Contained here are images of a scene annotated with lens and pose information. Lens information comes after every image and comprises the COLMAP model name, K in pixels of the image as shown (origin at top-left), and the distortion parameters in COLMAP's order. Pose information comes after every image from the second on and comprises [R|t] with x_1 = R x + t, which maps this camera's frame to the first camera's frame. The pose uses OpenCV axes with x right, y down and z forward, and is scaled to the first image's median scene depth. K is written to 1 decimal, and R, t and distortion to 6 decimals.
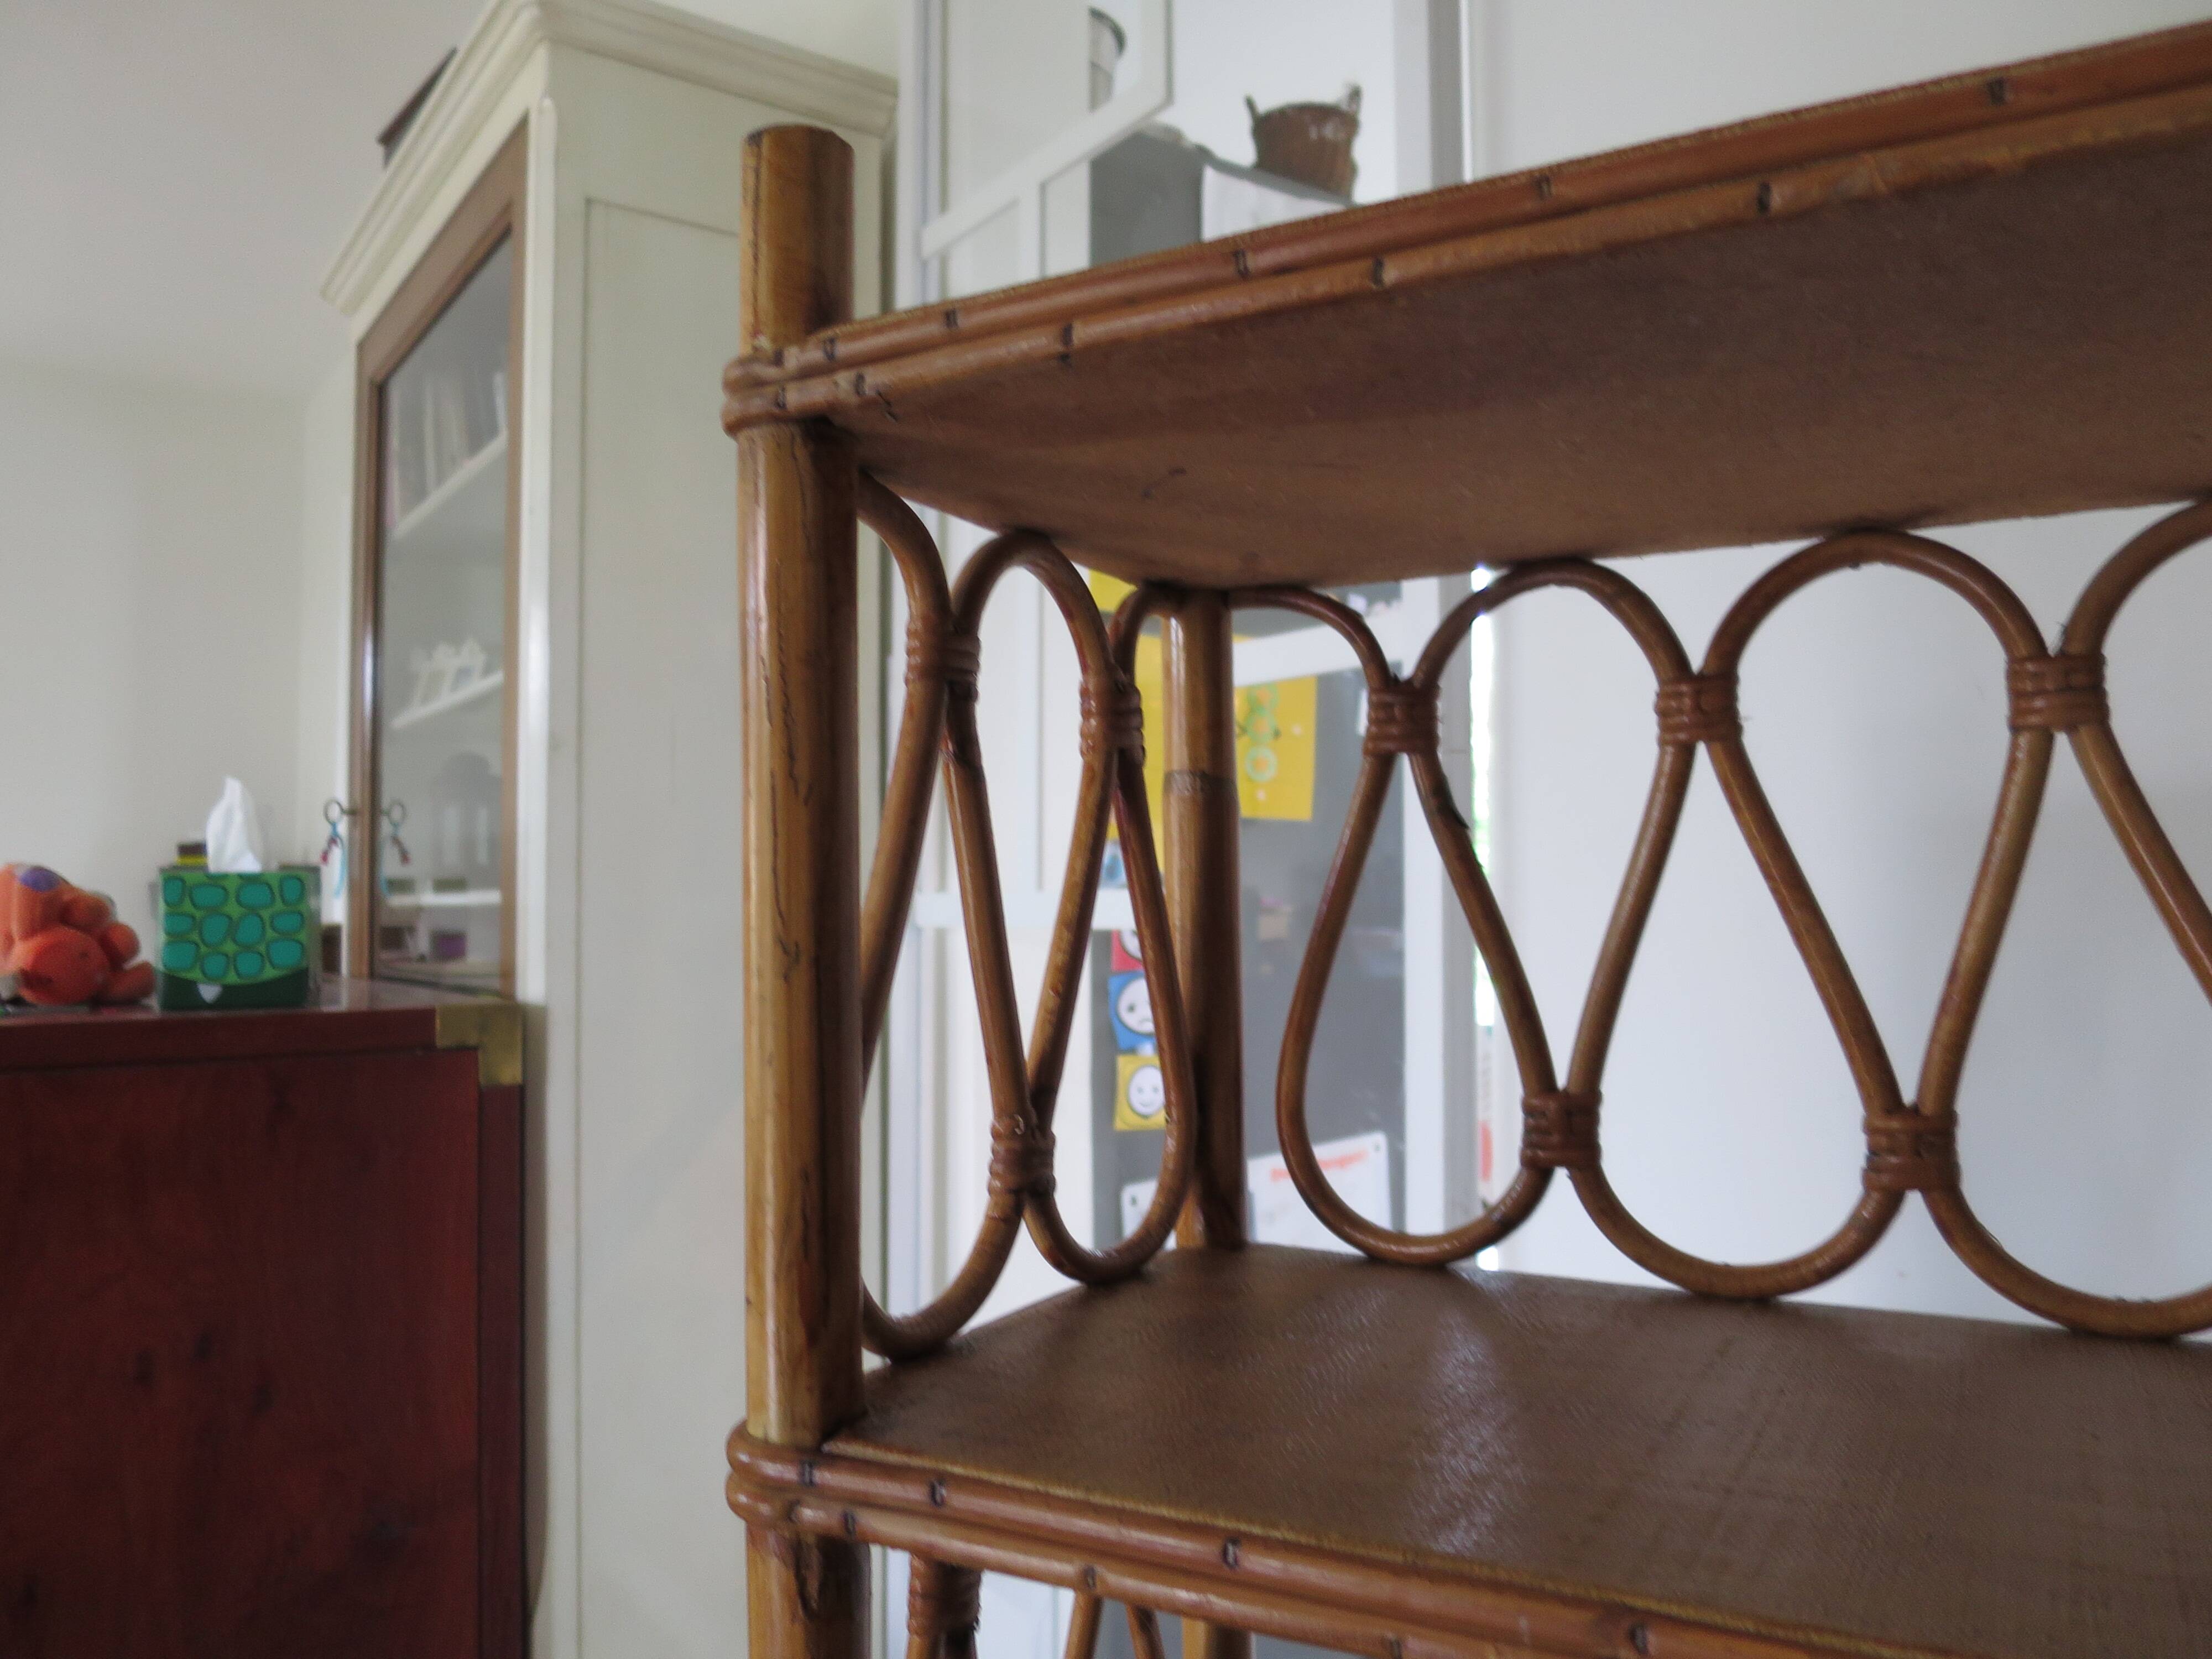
lens RADIAL K [[1597.5, 0, 1103.1], [0, 1597.5, 823.8], [0, 0, 1]] dist [-0.047458, 0.011288]
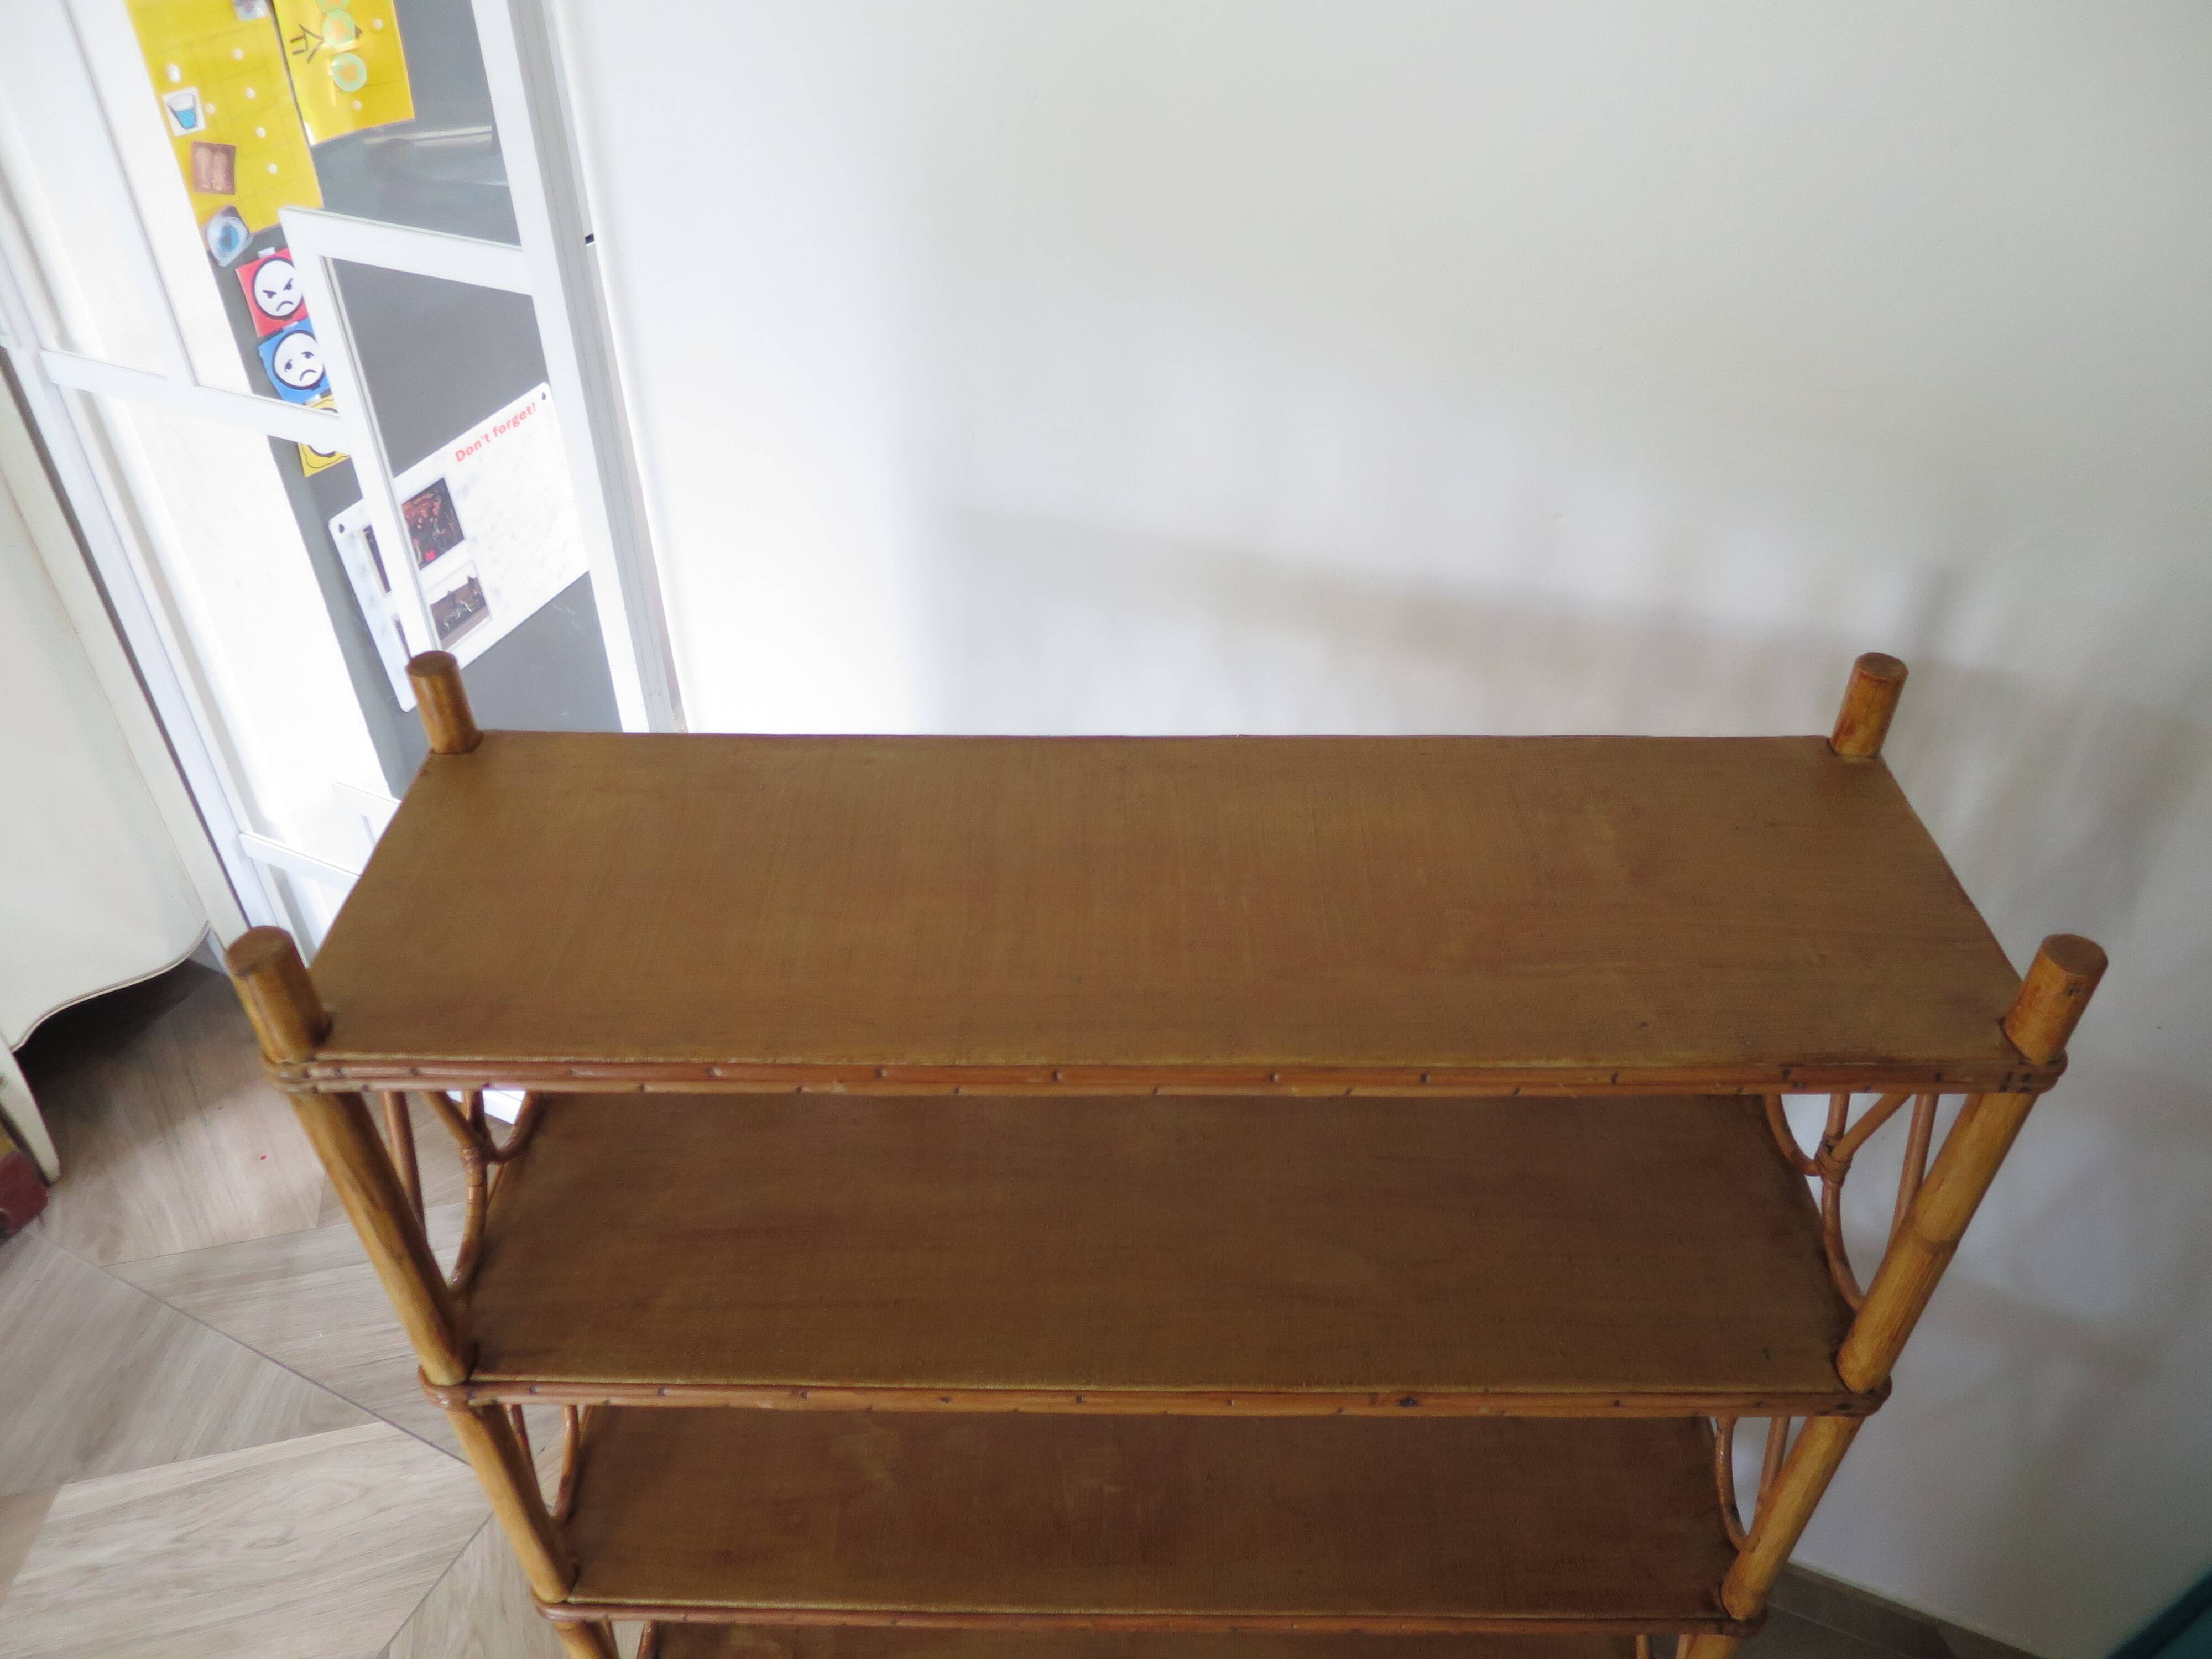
lens RADIAL K [[1597.5, 0, 1106.5], [0, 1597.5, 831.2], [0, 0, 1]] dist [-0.047458, 0.011288]
pose [[0.873072, -0.297167, 0.386571, -0.012088], [-0.037293, 0.749797, 0.660616, -1.394744], [-0.486163, -0.591182, 0.643544, -0.378807]]
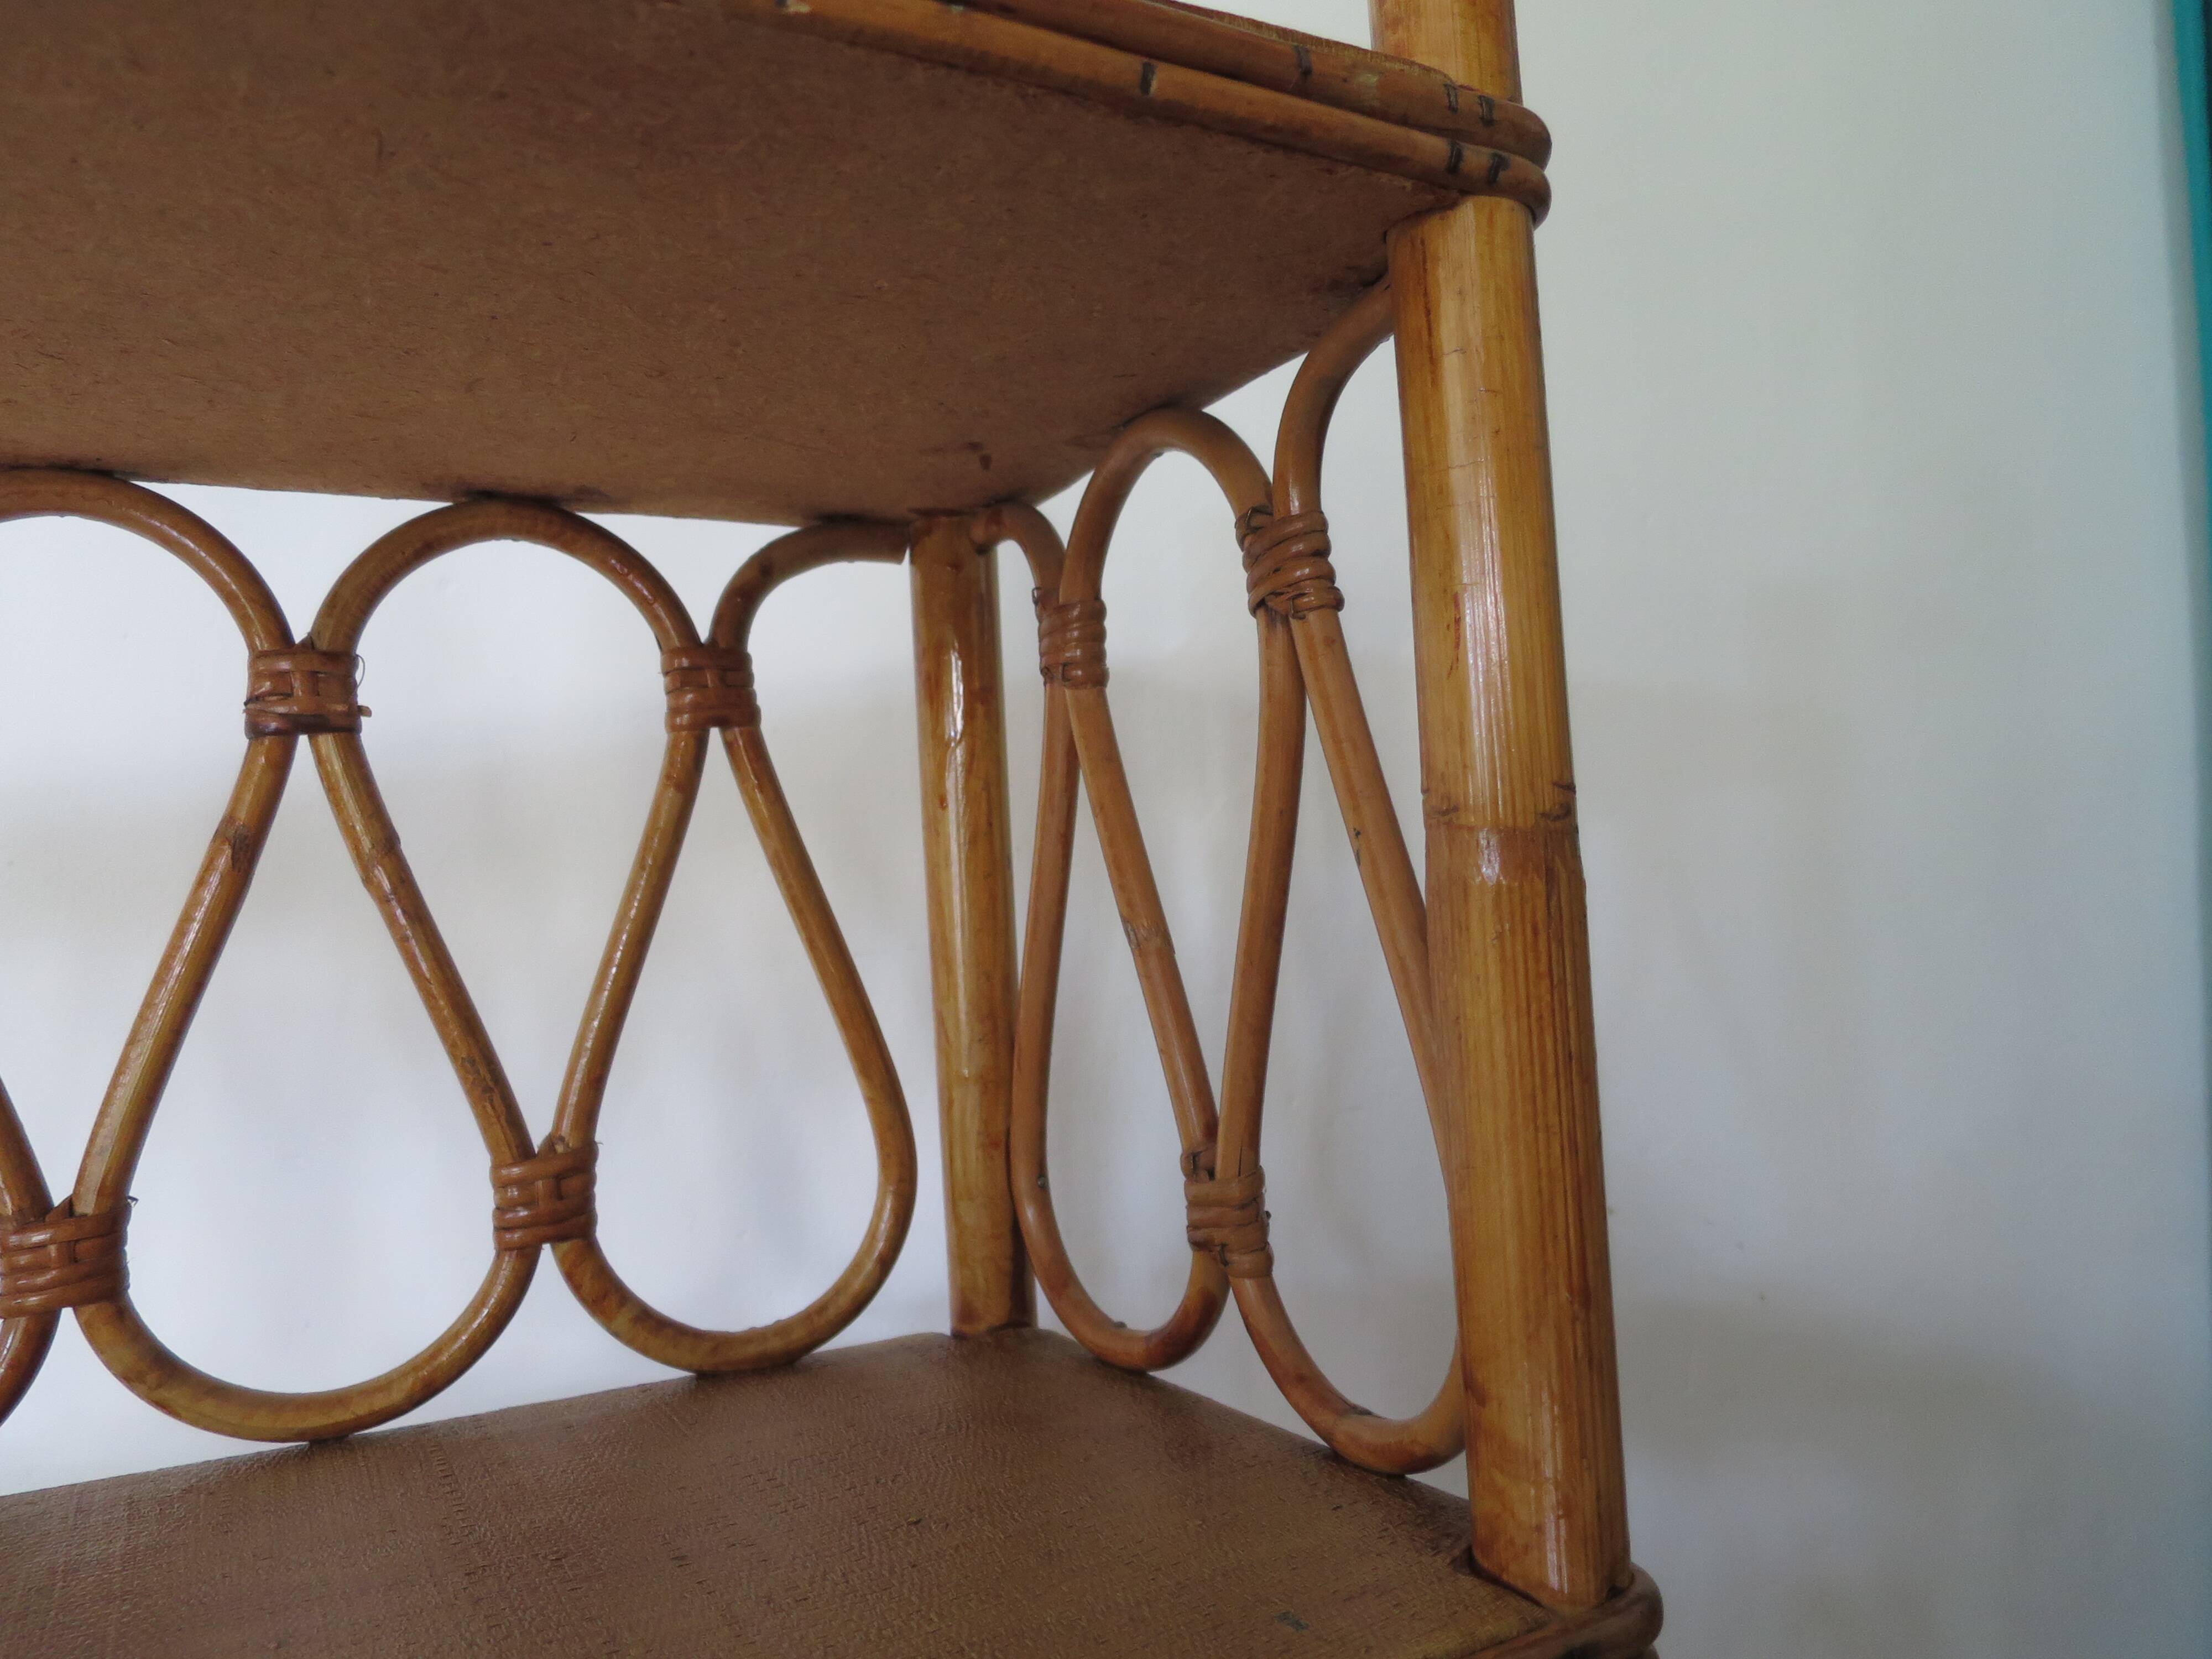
lens RADIAL K [[1597.5, 0, 1101.9], [0, 1597.5, 824.6], [0, 0, 1]] dist [-0.047458, 0.011288]
pose [[0.509451, 0.028149, 0.860039, 0.676392], [-0.003050, 0.999518, -0.030907, -0.011636], [-0.860494, 0.013122, 0.509291, -0.156333]]
